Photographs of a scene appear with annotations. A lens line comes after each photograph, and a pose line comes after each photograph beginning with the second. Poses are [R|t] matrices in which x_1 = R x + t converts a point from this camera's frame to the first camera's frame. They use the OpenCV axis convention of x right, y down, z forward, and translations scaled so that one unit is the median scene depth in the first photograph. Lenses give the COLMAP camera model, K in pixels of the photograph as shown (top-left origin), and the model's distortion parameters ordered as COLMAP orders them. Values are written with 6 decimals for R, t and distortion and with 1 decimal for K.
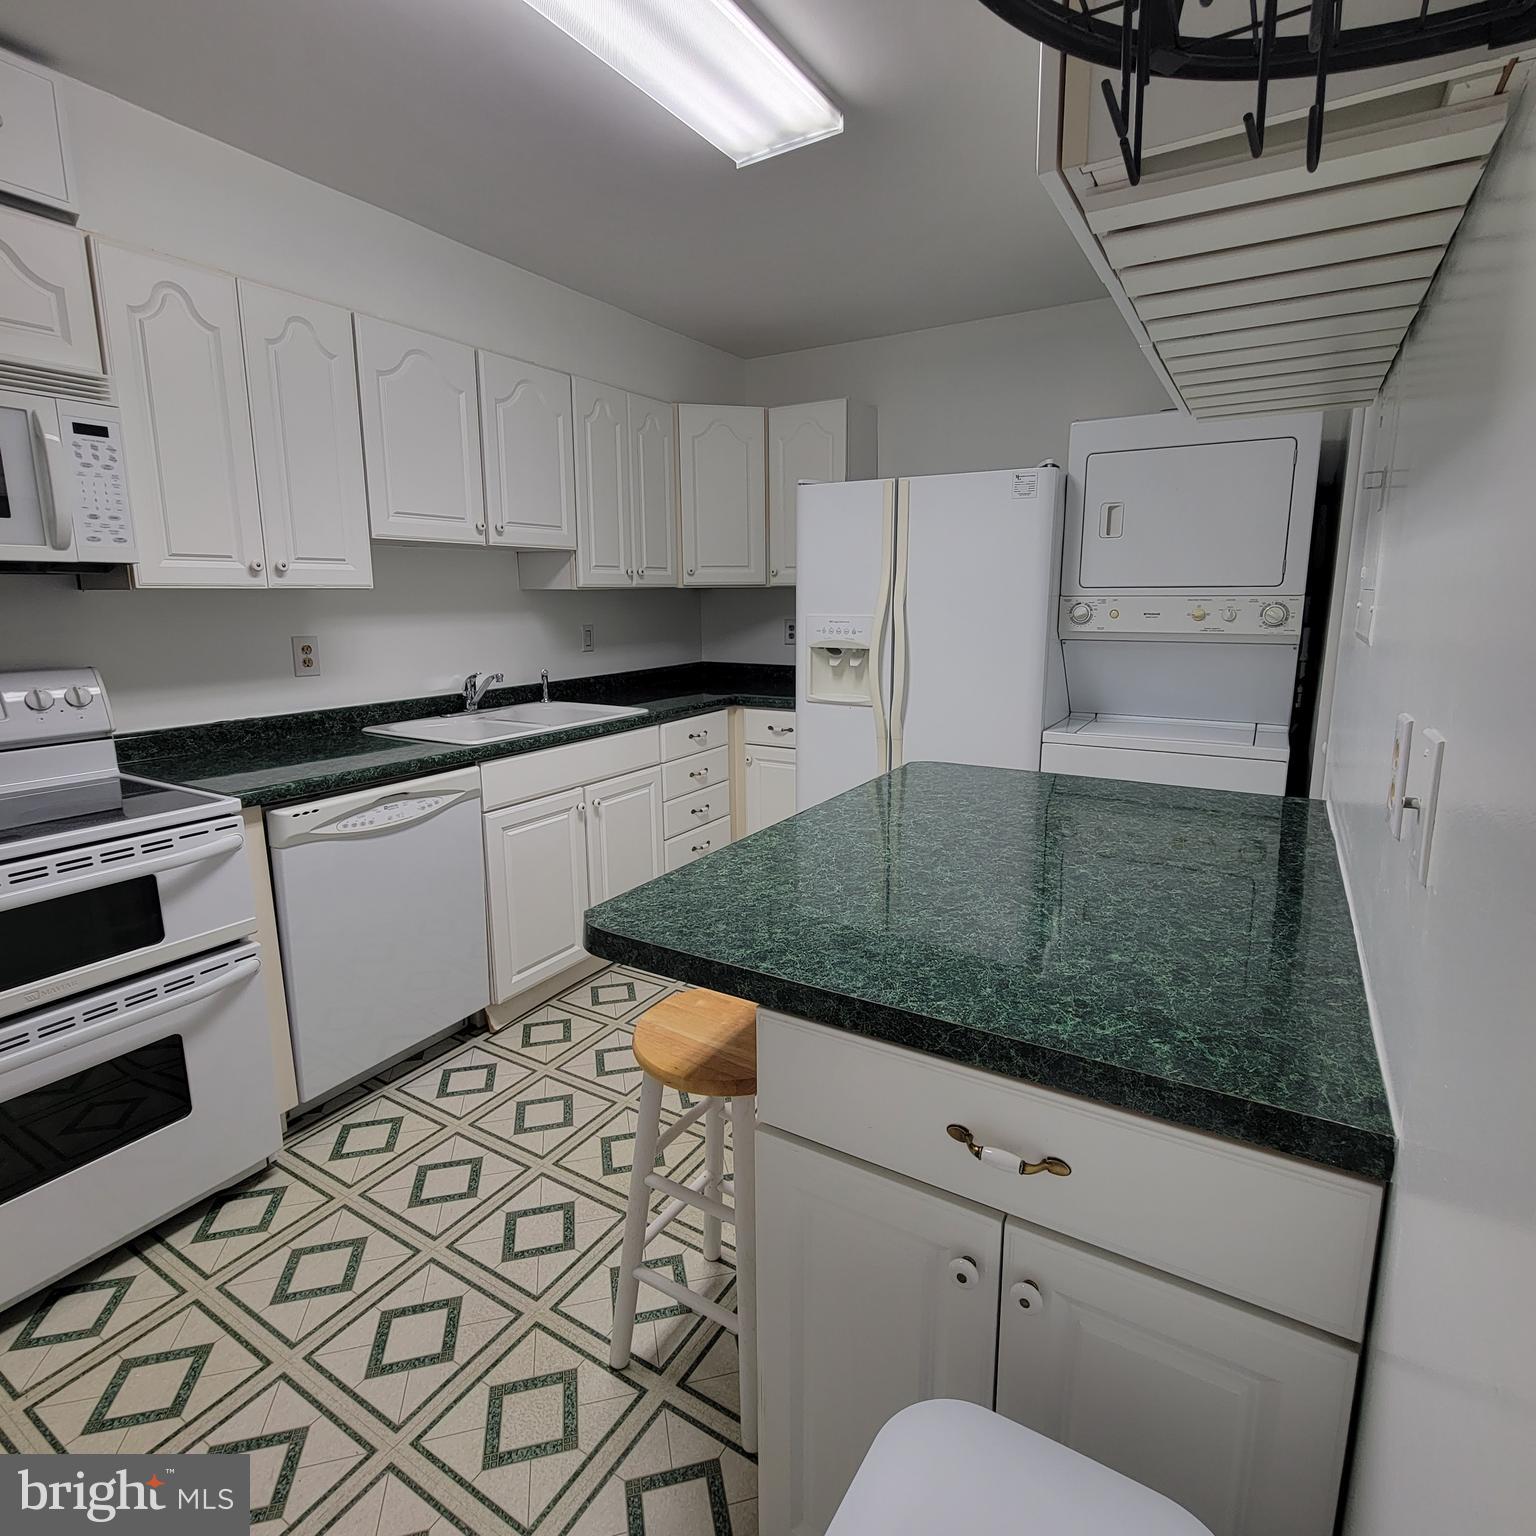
lens RADIAL K [[837.4, 0, 766.5], [0, 837.4, 755.9], [0, 0, 1]] dist [-0.001129, -0.001372]
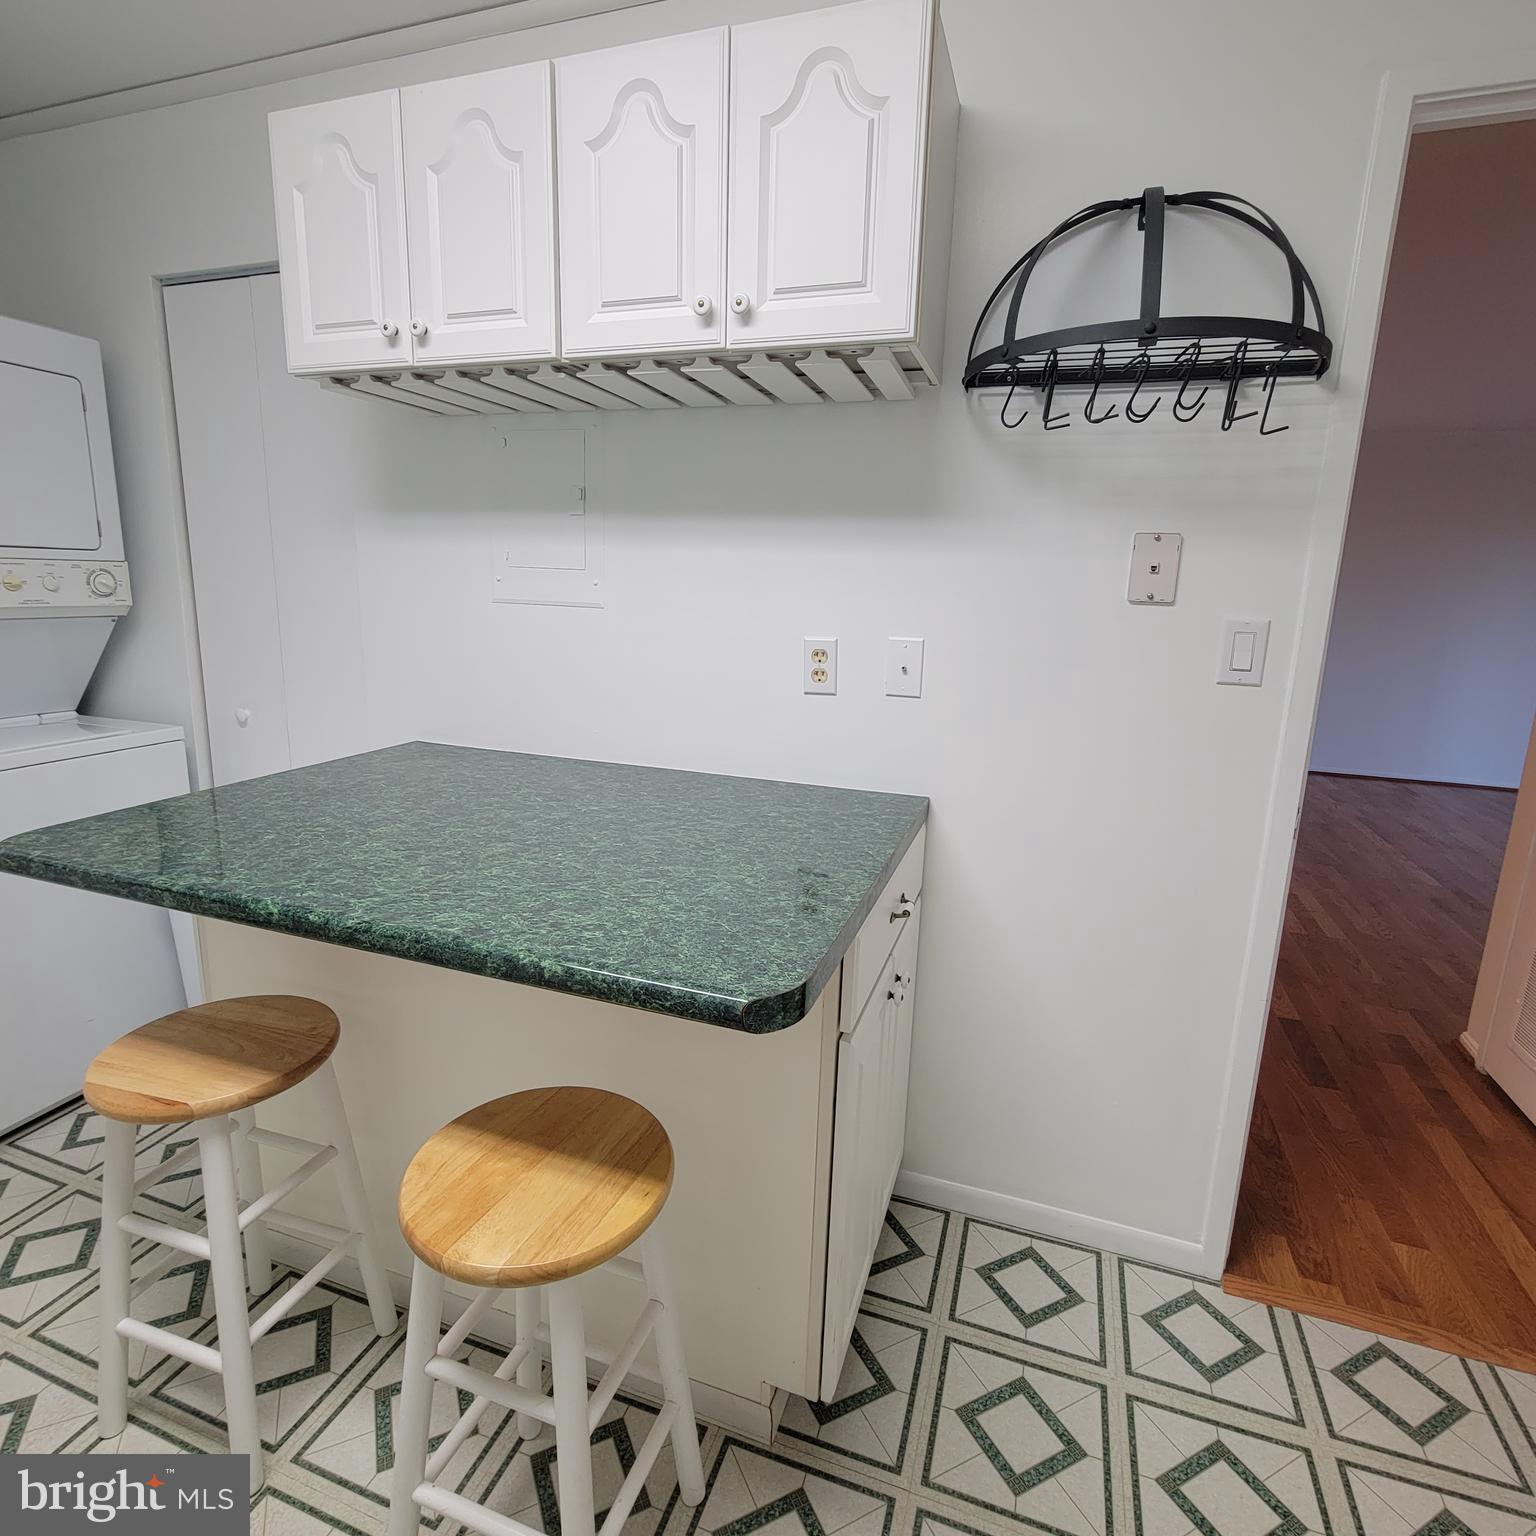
lens RADIAL K [[837.4, 0, 759.7], [0, 837.4, 768.4], [0, 0, 1]] dist [-0.001129, -0.001372]
pose [[-0.207918, -0.215353, 0.954145, -0.565040], [0.154073, 0.956075, 0.249363, -0.126107], [-0.965936, 0.198855, -0.165605, 0.684188]]
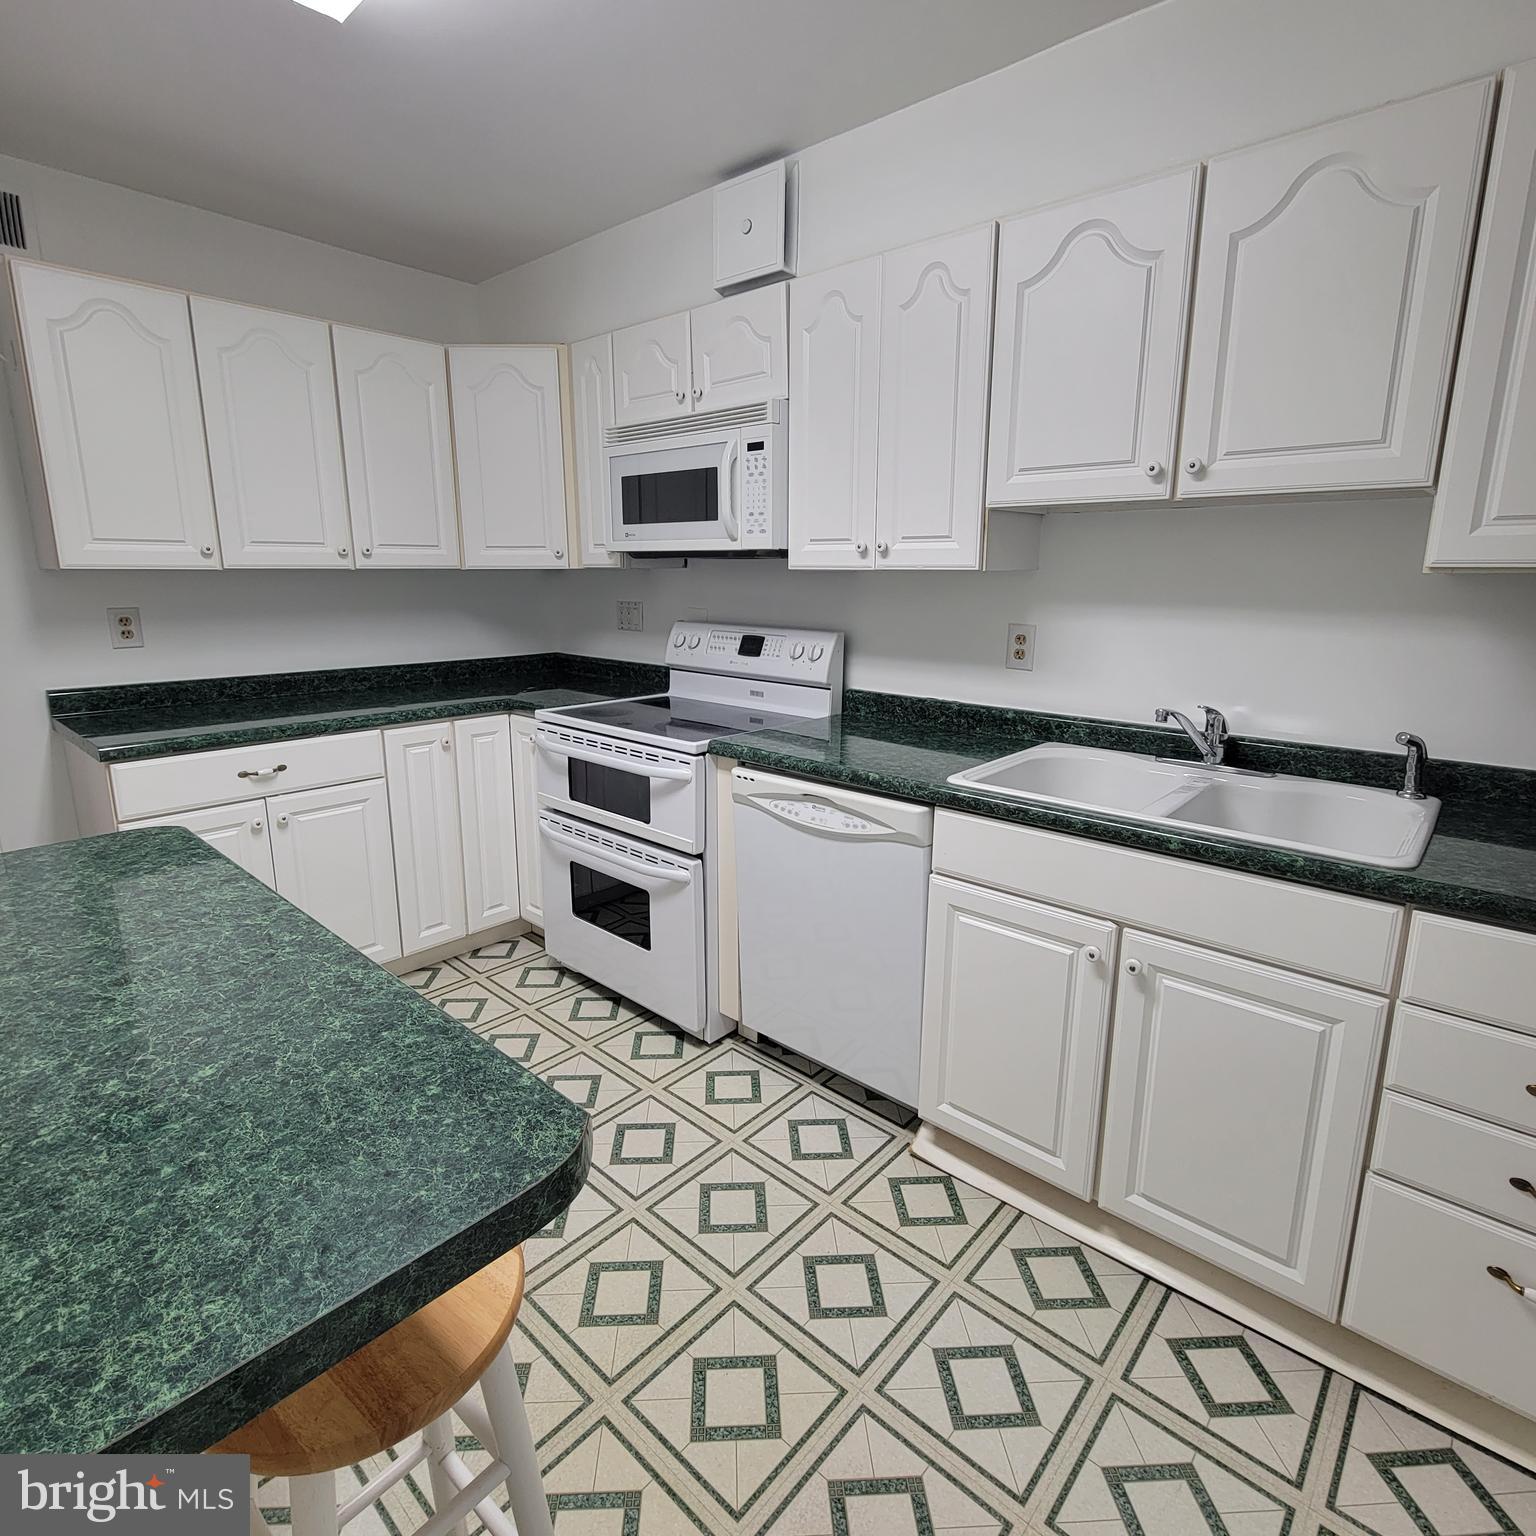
lens RADIAL K [[837.4, 0, 779.4], [0, 837.4, 757.4], [0, 0, 1]] dist [-0.001129, -0.001372]
pose [[-0.179896, 0.218581, -0.959093, 0.520823], [-0.190953, 0.948693, 0.252027, -0.260637], [0.964974, 0.228481, -0.128927, 1.281560]]
